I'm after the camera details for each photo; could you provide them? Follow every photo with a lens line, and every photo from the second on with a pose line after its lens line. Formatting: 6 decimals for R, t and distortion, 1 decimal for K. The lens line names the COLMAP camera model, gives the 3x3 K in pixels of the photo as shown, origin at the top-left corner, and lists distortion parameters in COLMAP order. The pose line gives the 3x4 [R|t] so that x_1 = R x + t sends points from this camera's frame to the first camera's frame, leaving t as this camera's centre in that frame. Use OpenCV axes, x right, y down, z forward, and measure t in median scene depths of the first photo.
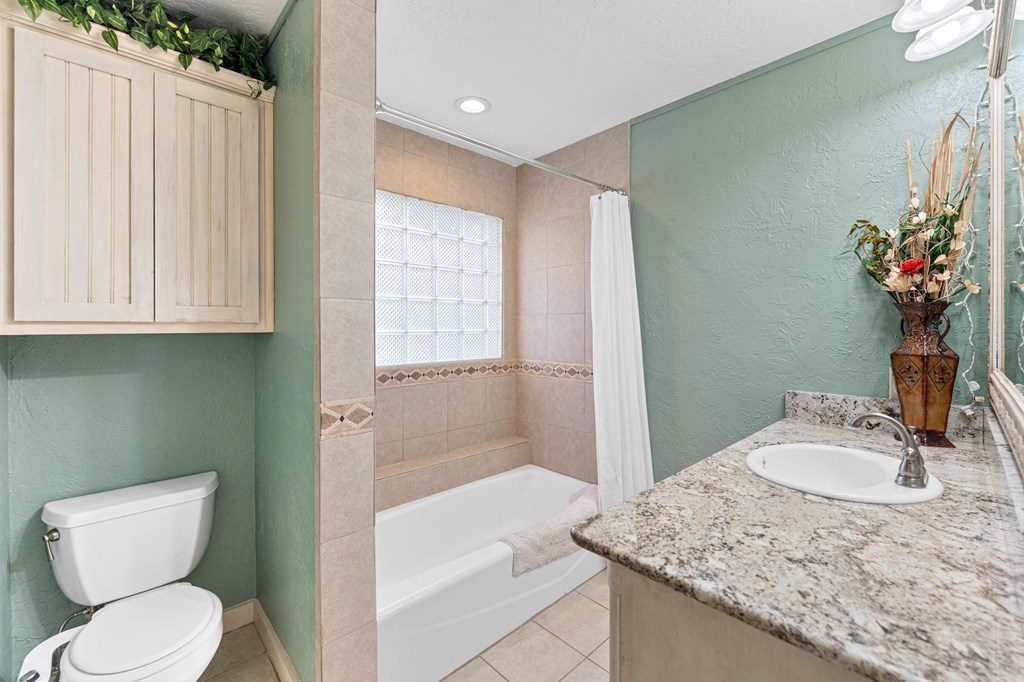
lens RADIAL K [[415.2, 0, 505.6], [0, 415.2, 331.1], [0, 0, 1]] dist [0.000842, -0.000019]
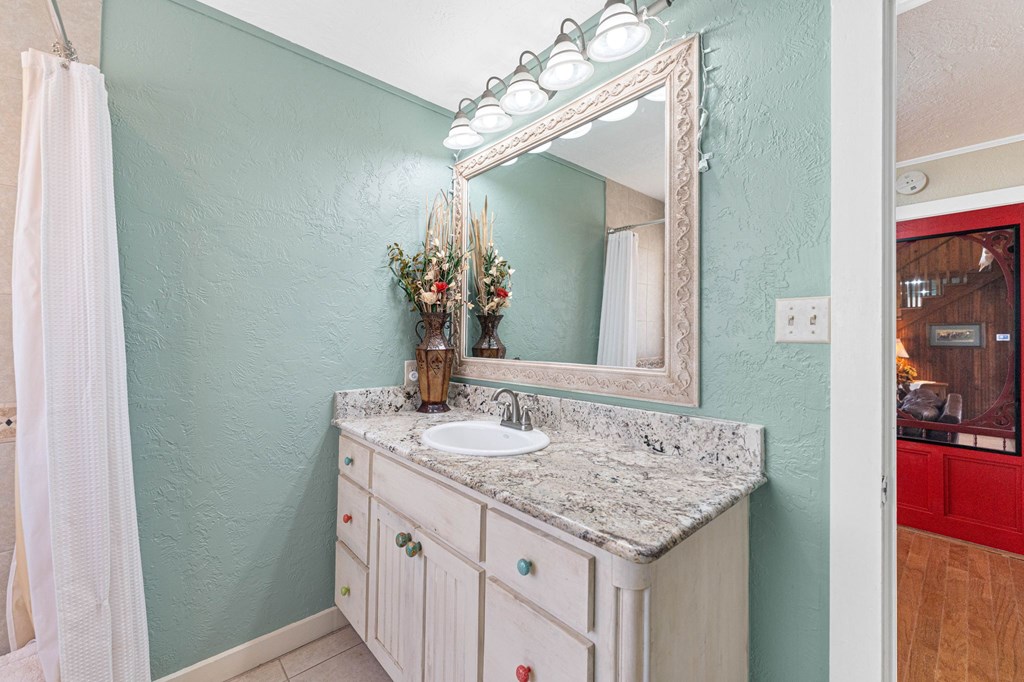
lens RADIAL K [[415.2, 0, 504.9], [0, 415.2, 335.0], [0, 0, 1]] dist [0.000842, -0.000019]
pose [[0.028470, 0.005378, 0.999580, -0.634810], [0.004402, 0.999975, -0.005505, 0.024474], [-0.999585, 0.004557, 0.028446, 1.112214]]
